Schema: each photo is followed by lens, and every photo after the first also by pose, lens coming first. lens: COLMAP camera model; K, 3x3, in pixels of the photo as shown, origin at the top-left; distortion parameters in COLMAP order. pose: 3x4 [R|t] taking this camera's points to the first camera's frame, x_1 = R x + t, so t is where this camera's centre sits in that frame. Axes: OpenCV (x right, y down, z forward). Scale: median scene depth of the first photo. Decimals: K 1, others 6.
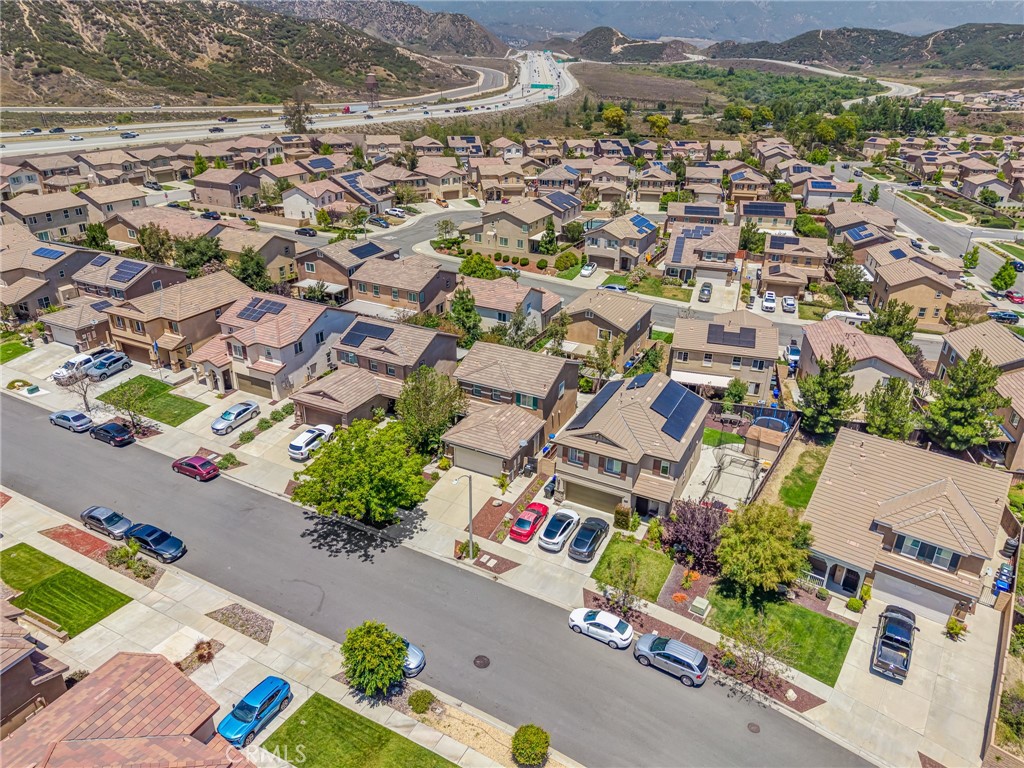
lens RADIAL K [[718.0, 0, 495.9], [0, 718.0, 384.9], [0, 0, 1]] dist [0.059119, -0.048465]
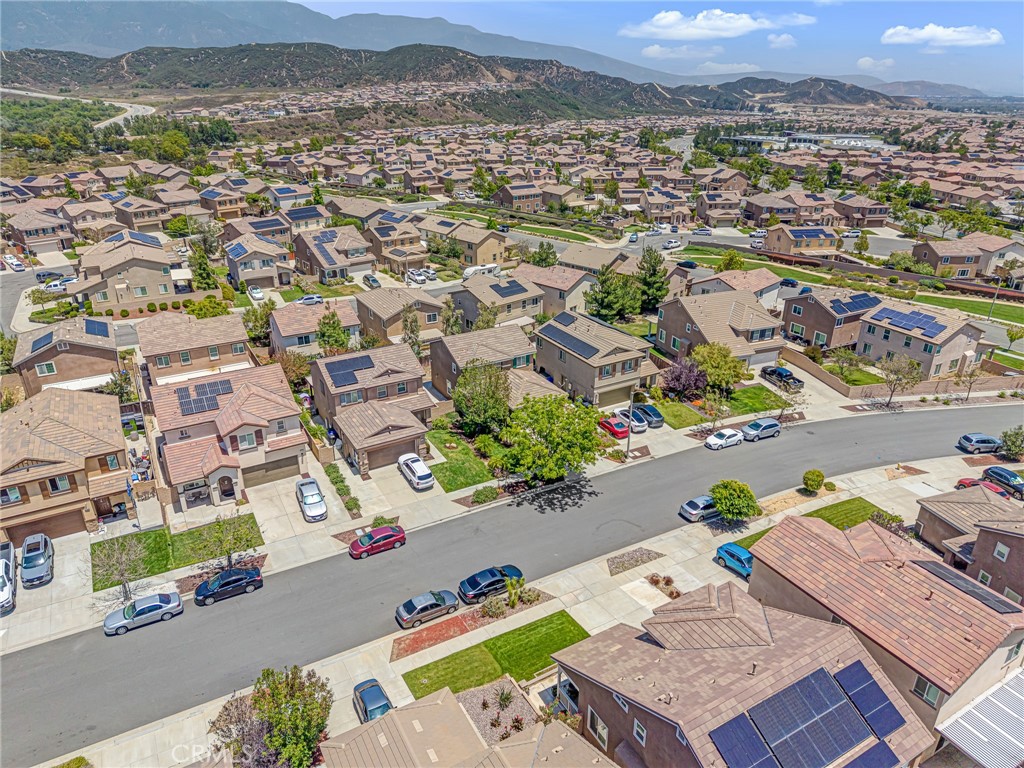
lens RADIAL K [[701.3, 0, 512.0], [0, 701.3, 384.0], [0, 0, 1]] dist [0.065076, -0.051444]
pose [[0.531687, -0.353813, 0.769497, -0.981792], [0.366655, 0.915164, 0.167449, -0.160938], [-0.763461, 0.193110, 0.616308, 0.304690]]
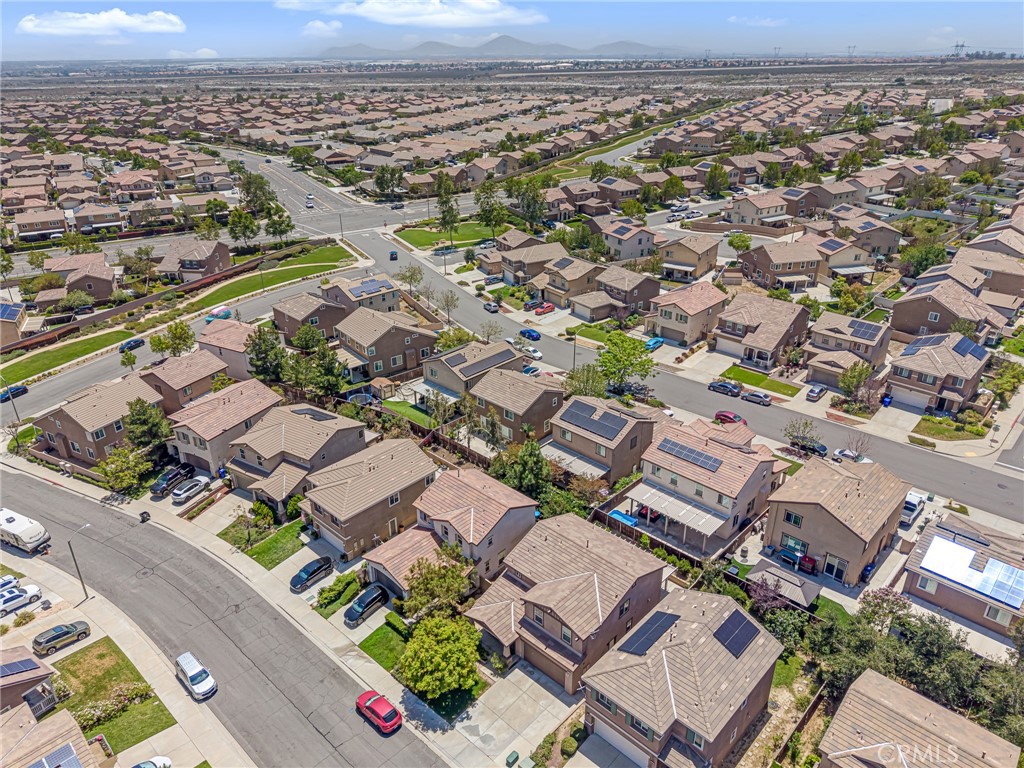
lens RADIAL K [[701.3, 0, 512.0], [0, 701.3, 384.0], [0, 0, 1]] dist [0.065076, -0.051444]
pose [[-0.963488, -0.139754, 0.228384, -0.308788], [0.090231, 0.633606, 0.768376, -1.240500], [-0.252089, 0.760928, -0.597862, 2.097013]]
